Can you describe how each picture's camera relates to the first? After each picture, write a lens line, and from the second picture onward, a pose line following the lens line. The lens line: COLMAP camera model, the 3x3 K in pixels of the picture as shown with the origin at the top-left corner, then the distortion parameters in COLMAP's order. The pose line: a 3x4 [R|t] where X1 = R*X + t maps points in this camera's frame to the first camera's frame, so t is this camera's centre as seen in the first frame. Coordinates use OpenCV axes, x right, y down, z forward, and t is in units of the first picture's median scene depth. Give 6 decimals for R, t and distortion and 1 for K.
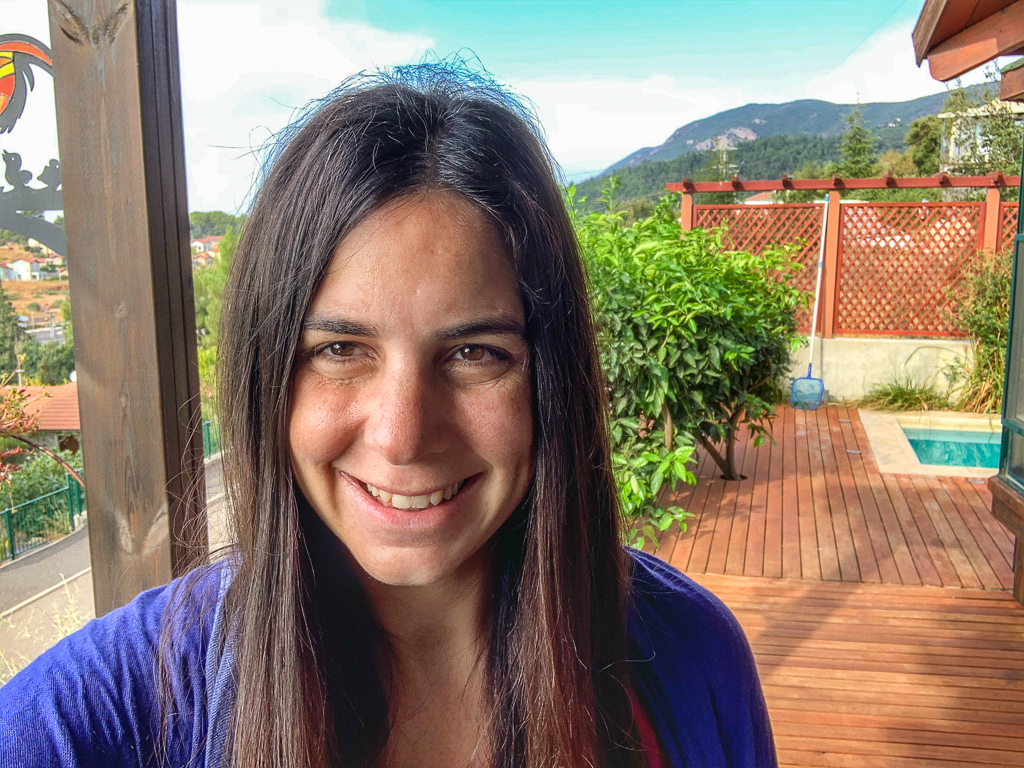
lens RADIAL K [[946.5, 0, 512.0], [0, 946.5, 384.0], [0, 0, 1]] dist [0.141148, -0.286348]
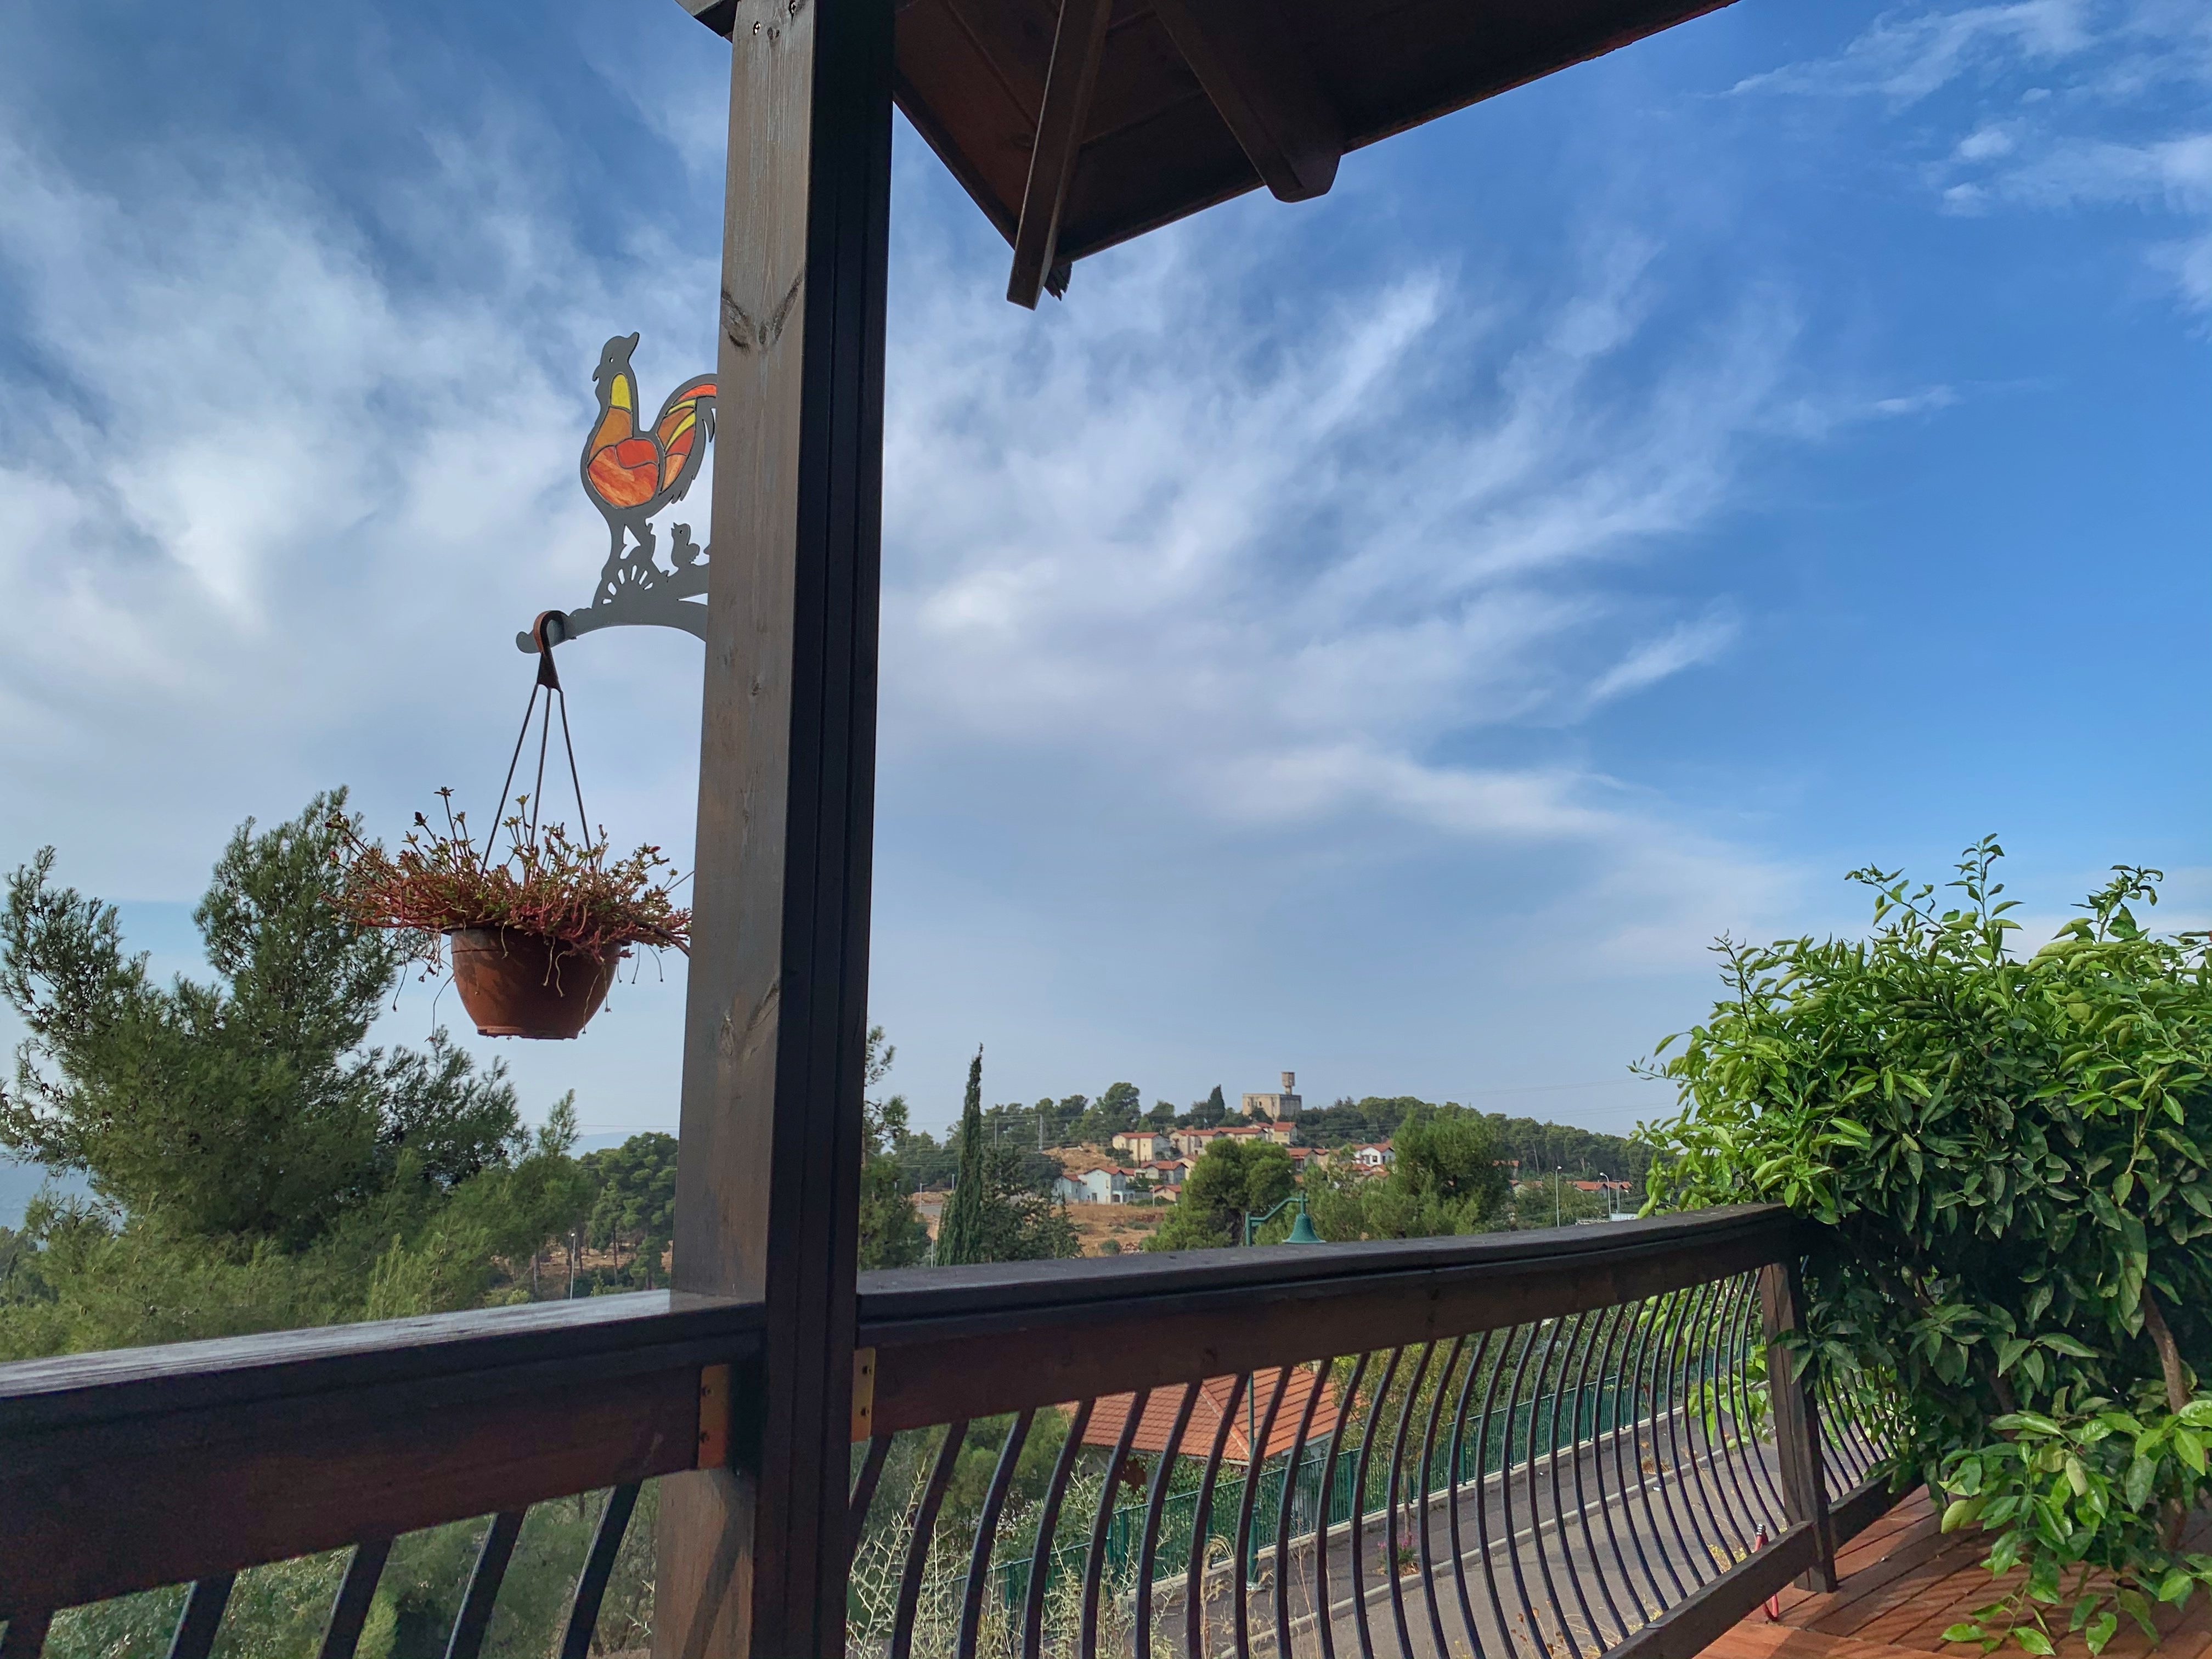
lens RADIAL K [[1691.1, 0, 1106.0], [0, 1691.1, 829.5], [0, 0, 1]] dist [0.033020, -0.015335]
pose [[0.894307, -0.063209, -0.442967, 0.094691], [-0.084502, 0.948300, -0.305919, 0.099433], [0.439402, 0.311017, 0.842730, 0.030969]]
